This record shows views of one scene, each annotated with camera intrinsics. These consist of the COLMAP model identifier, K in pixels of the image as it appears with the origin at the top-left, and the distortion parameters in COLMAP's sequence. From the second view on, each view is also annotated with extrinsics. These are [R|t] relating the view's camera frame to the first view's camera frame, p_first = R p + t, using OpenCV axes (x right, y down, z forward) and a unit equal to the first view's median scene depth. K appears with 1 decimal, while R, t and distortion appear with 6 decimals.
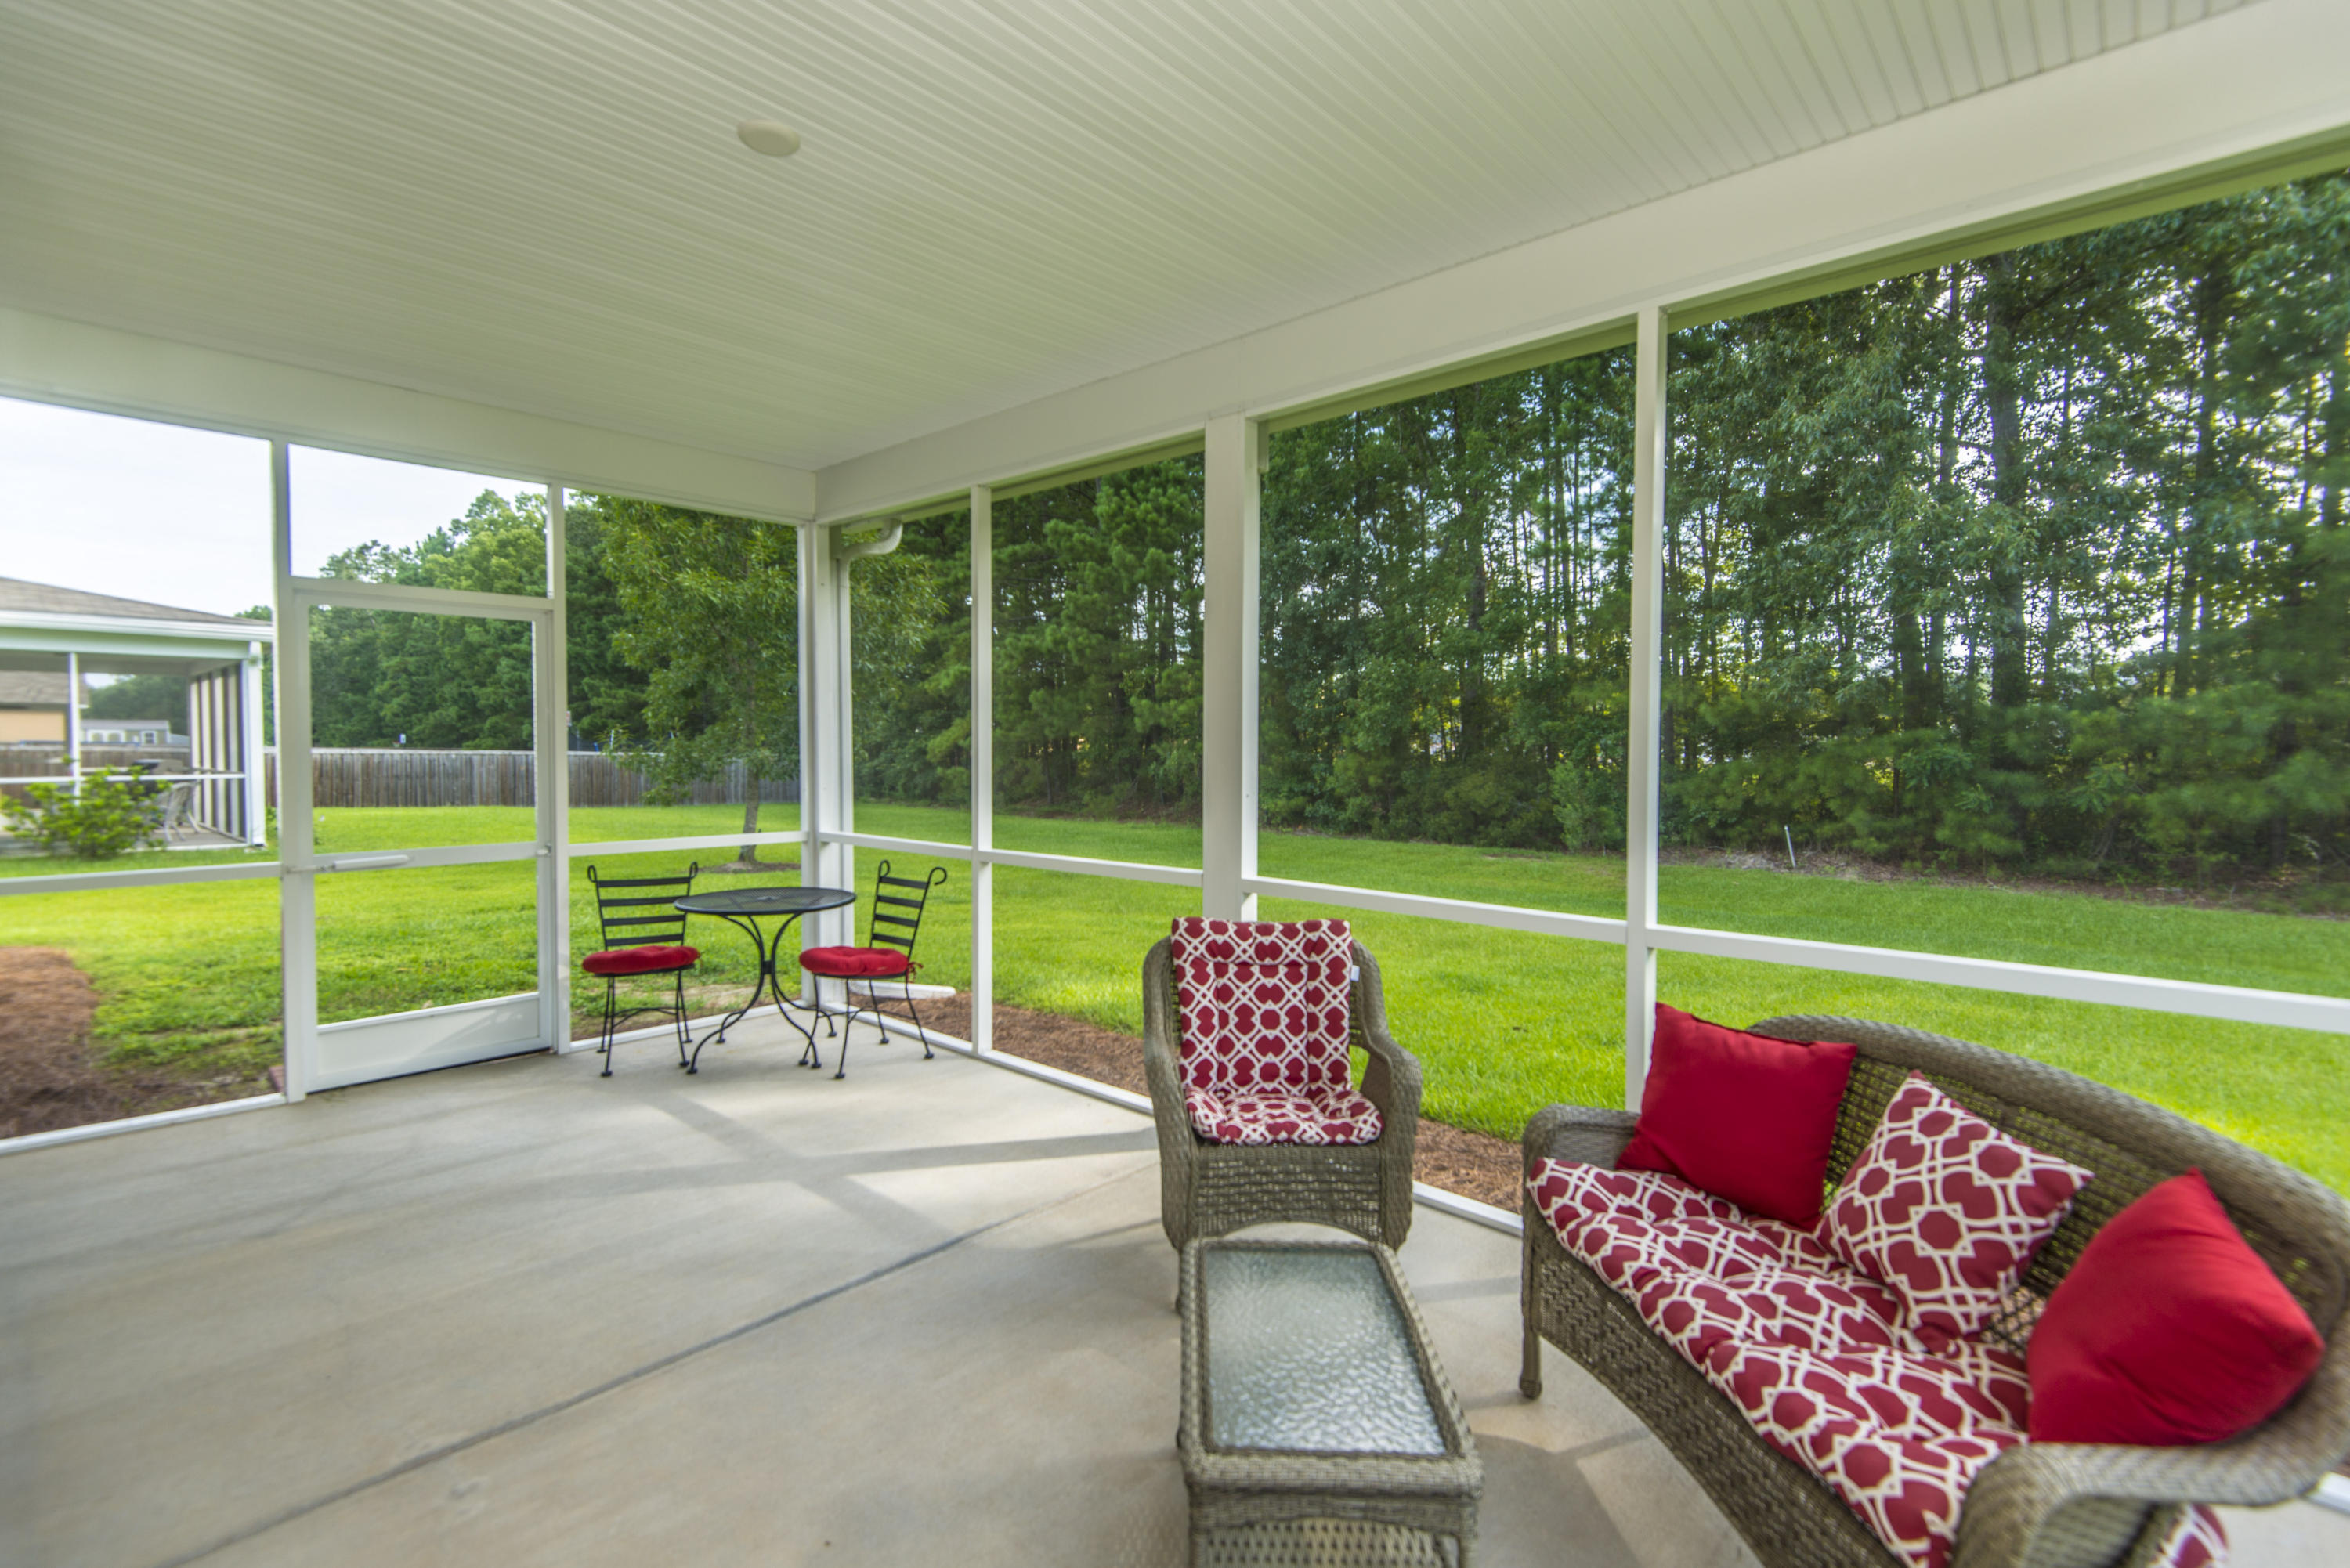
lens RADIAL K [[1062.9, 0, 1173.6], [0, 1062.9, 773.7], [0, 0, 1]] dist [0.046180, -0.026176]
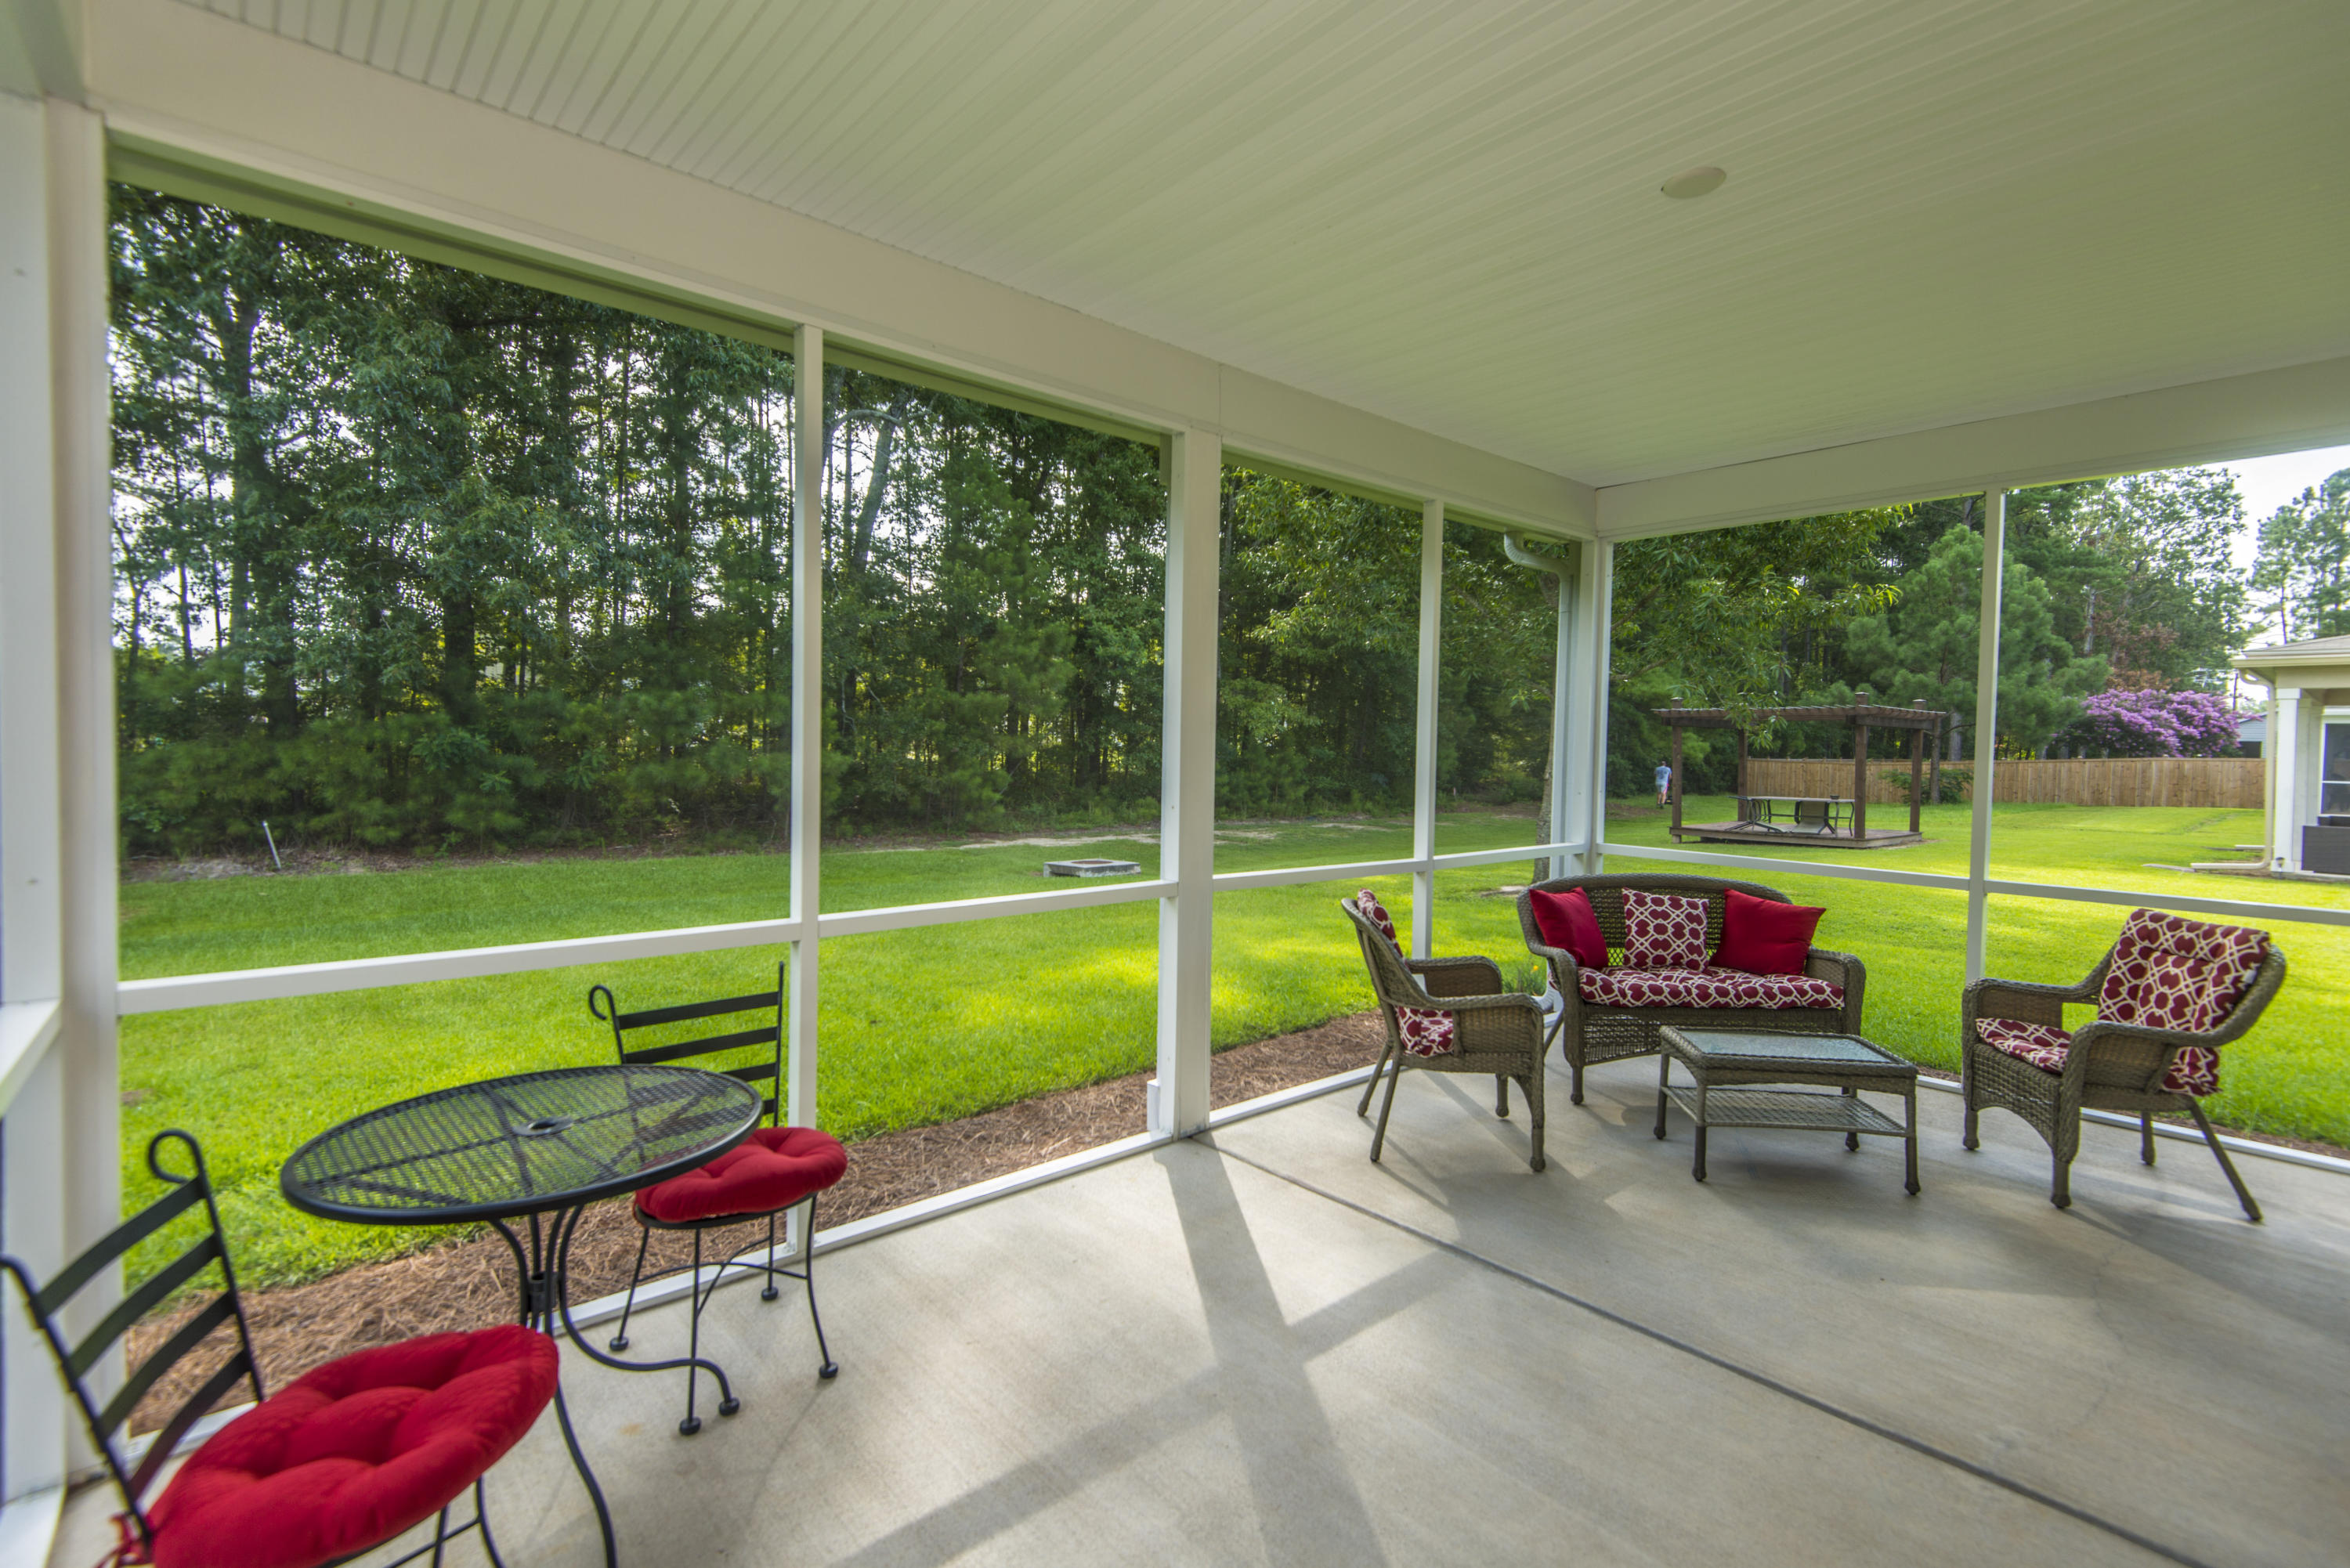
lens RADIAL K [[1082.9, 0, 1175.0], [0, 1082.9, 784.0], [0, 0, 1]] dist [-0.012280, -0.000012]
pose [[0.117651, -0.042032, 0.992165, -0.222735], [0.013721, 0.999077, 0.040698, -0.007031], [-0.992960, 0.008826, 0.118119, 0.210378]]
